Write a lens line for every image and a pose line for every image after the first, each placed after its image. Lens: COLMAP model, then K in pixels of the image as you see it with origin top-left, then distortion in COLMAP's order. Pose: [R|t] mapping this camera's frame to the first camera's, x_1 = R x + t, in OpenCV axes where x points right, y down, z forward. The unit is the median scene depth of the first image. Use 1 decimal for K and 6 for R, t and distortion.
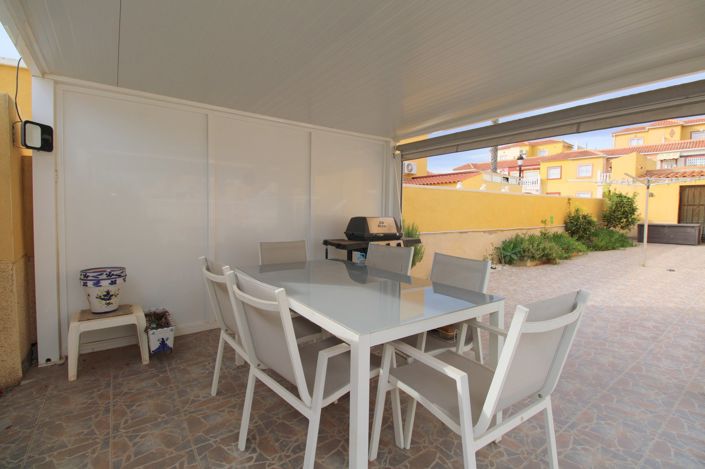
lens RADIAL K [[330.6, 0, 353.0], [0, 330.6, 226.9], [0, 0, 1]] dist [-0.000298, -0.013666]
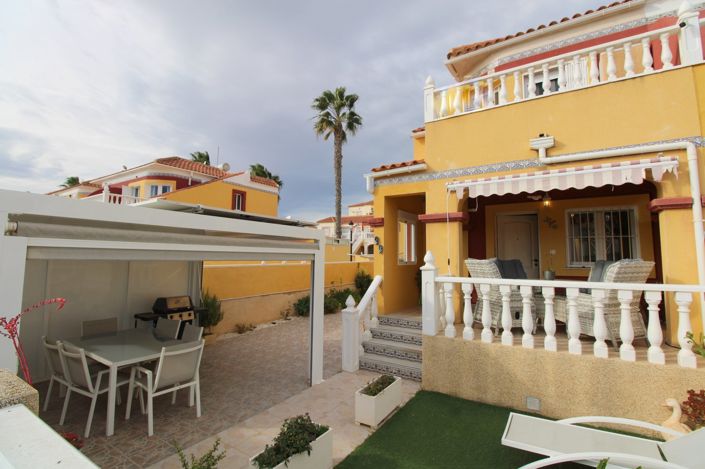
lens RADIAL K [[330.6, 0, 353.0], [0, 330.6, 226.9], [0, 0, 1]] dist [-0.000298, -0.013666]
pose [[0.933060, 0.025168, 0.358839, 0.662209], [0.023934, 0.990995, -0.131740, -0.306947], [-0.358923, 0.131510, 0.924056, -1.855743]]
